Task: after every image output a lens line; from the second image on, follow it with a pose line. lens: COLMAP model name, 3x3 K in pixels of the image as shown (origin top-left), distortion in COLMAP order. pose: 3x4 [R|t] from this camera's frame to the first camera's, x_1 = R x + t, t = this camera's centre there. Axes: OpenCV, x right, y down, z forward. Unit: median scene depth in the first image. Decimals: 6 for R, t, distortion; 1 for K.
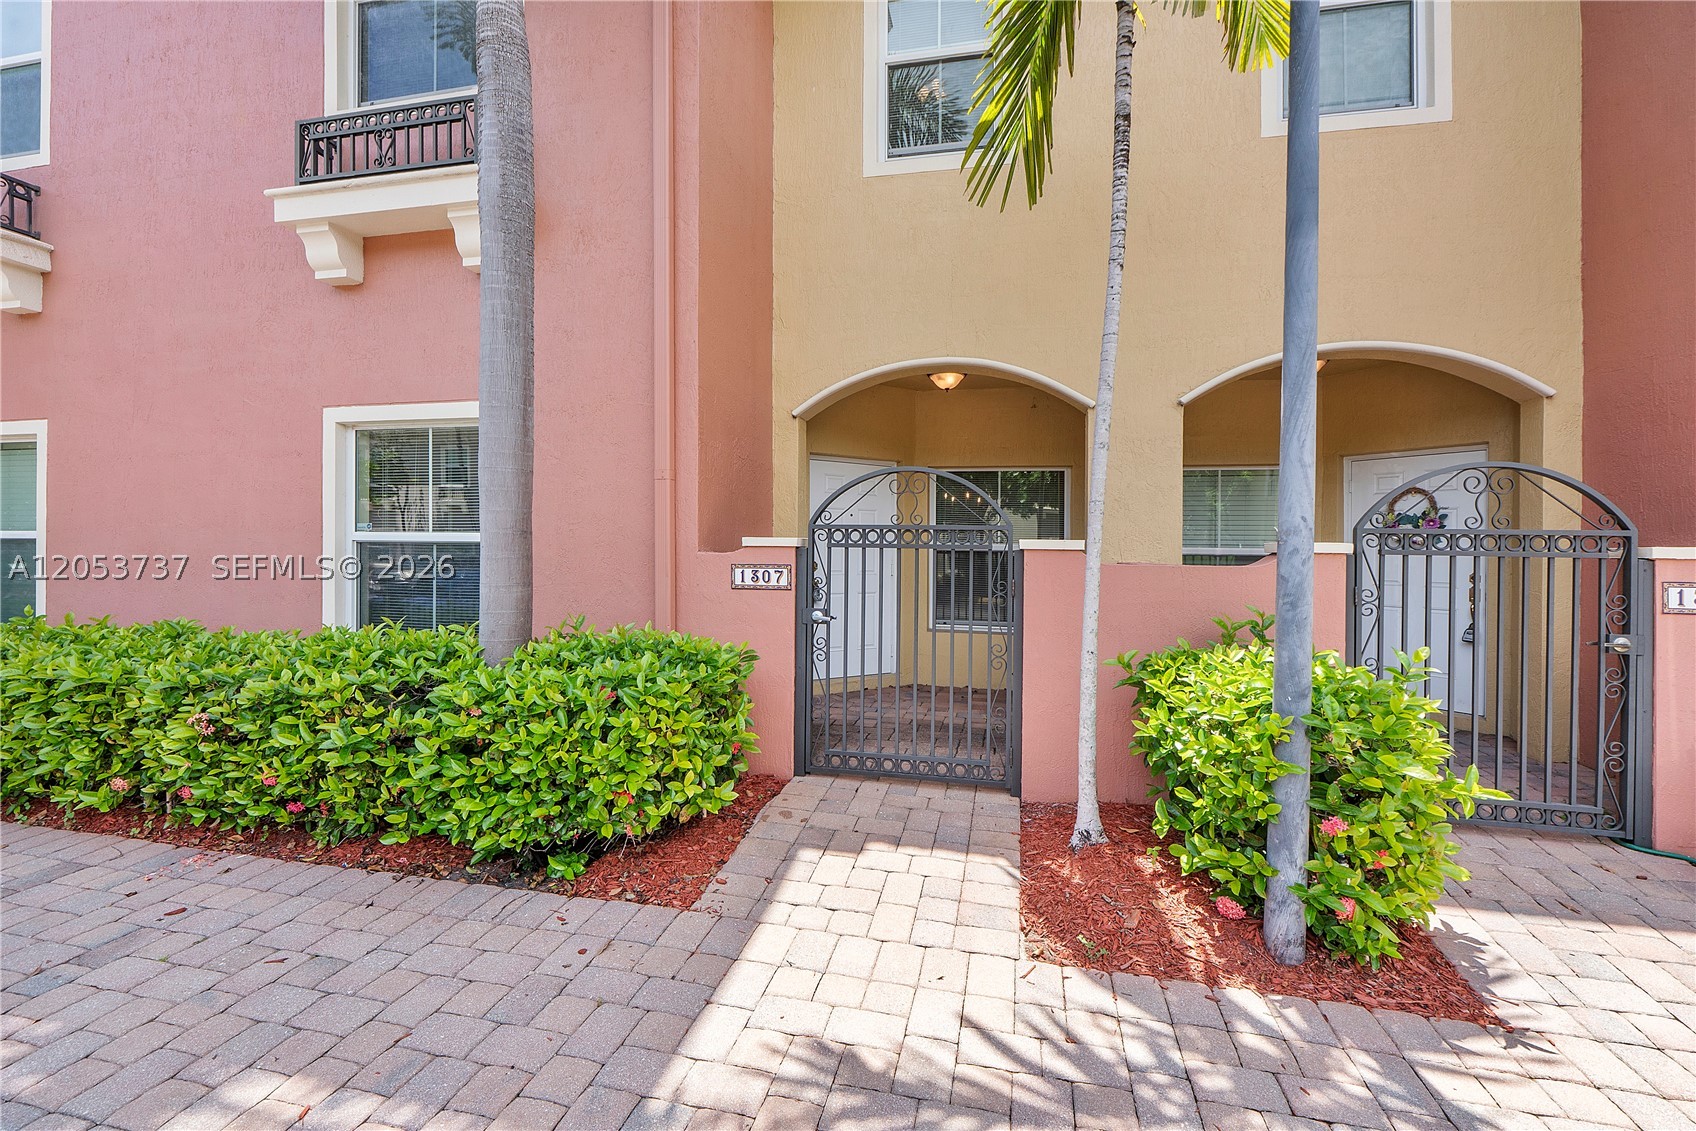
lens RADIAL K [[718.1, 0, 837.9], [0, 718.1, 530.8], [0, 0, 1]] dist [-0.010096, 0.000438]
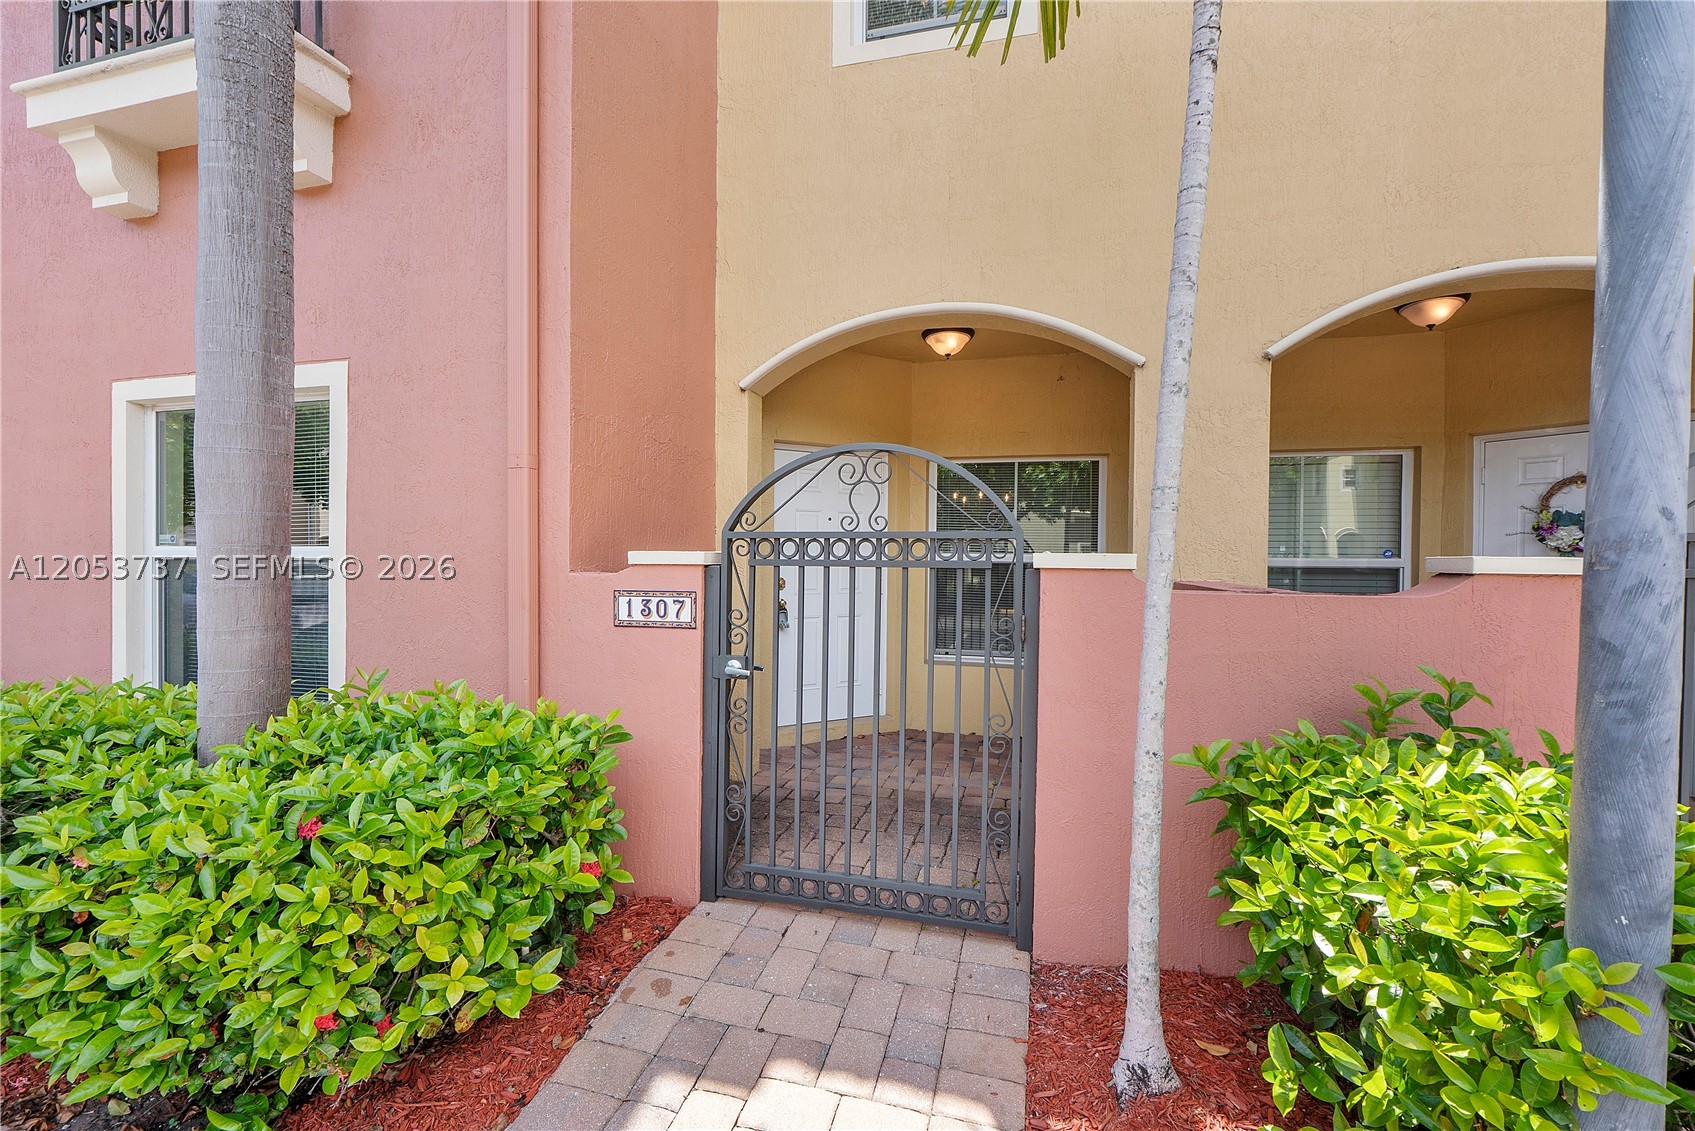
lens RADIAL K [[717.7, 0, 849.9], [0, 717.7, 572.7], [0, 0, 1]] dist [-0.010096, 0.000438]
pose [[0.999766, -0.006250, -0.020728, 0.094584], [0.007284, 0.998714, 0.050168, -0.003496], [0.020388, -0.050308, 0.998526, 0.327982]]
